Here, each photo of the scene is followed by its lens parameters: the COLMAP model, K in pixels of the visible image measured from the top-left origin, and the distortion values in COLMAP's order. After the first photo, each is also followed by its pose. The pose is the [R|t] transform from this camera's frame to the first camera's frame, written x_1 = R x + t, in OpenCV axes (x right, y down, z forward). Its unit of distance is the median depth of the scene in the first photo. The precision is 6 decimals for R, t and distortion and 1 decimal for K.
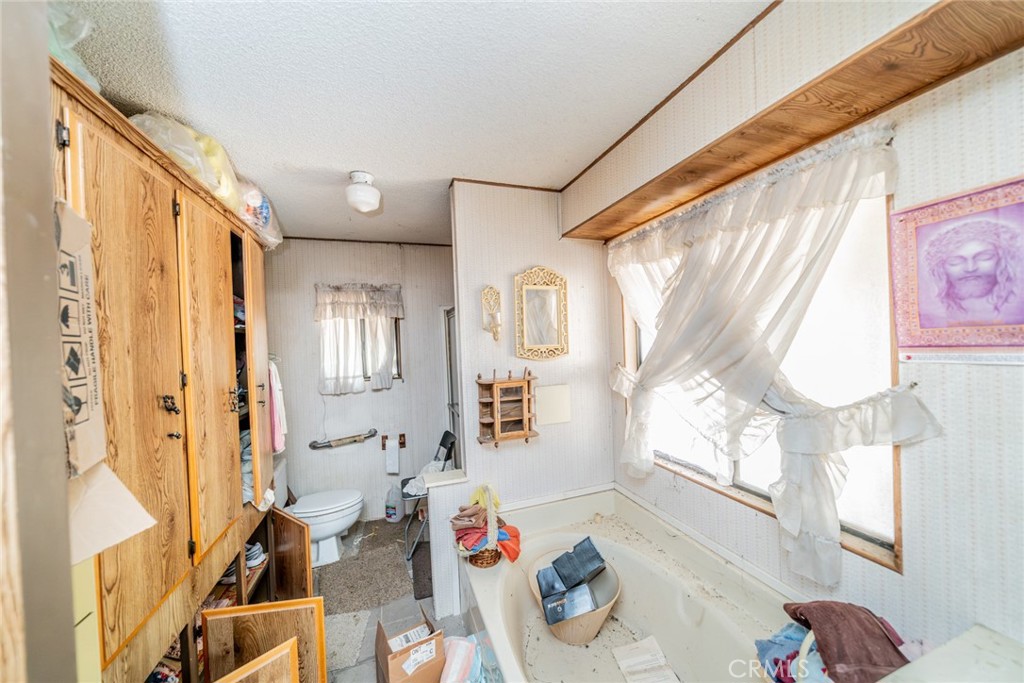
lens RADIAL K [[351.9, 0, 512.0], [0, 351.9, 341.5], [0, 0, 1]] dist [-0.000579, -0.000207]
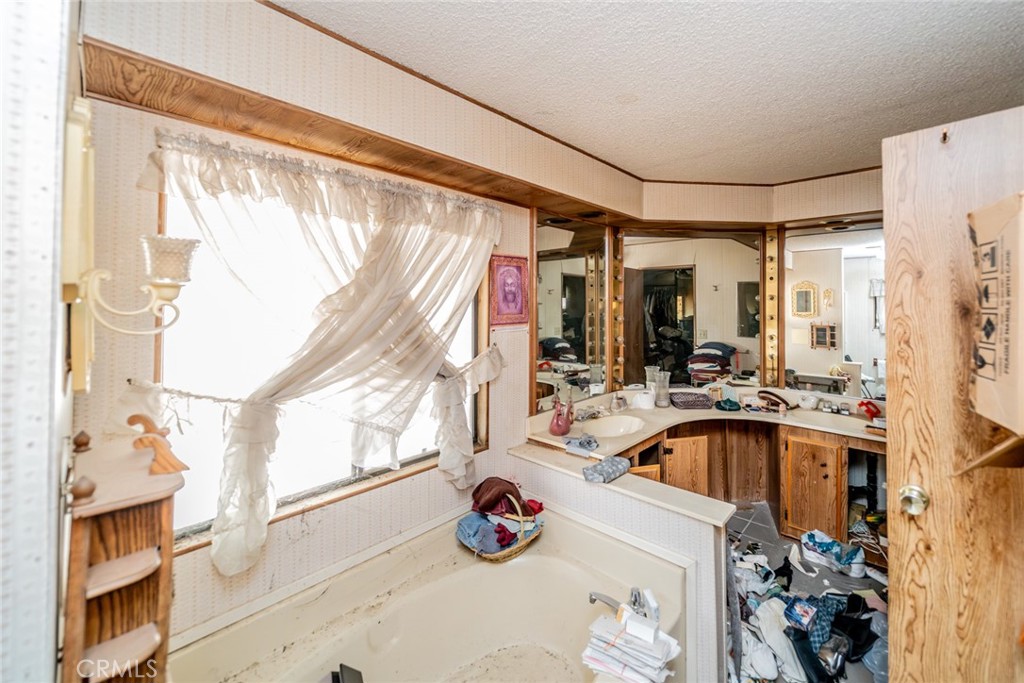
lens RADIAL K [[357.1, 0, 605.0], [0, 357.1, 304.5], [0, 0, 1]] dist [-0.000264, -0.000053]
pose [[-0.530771, 0.044414, 0.846351, -0.998039], [0.025496, 0.999011, -0.036436, -0.011427], [-0.847132, 0.002239, -0.531378, 1.764903]]
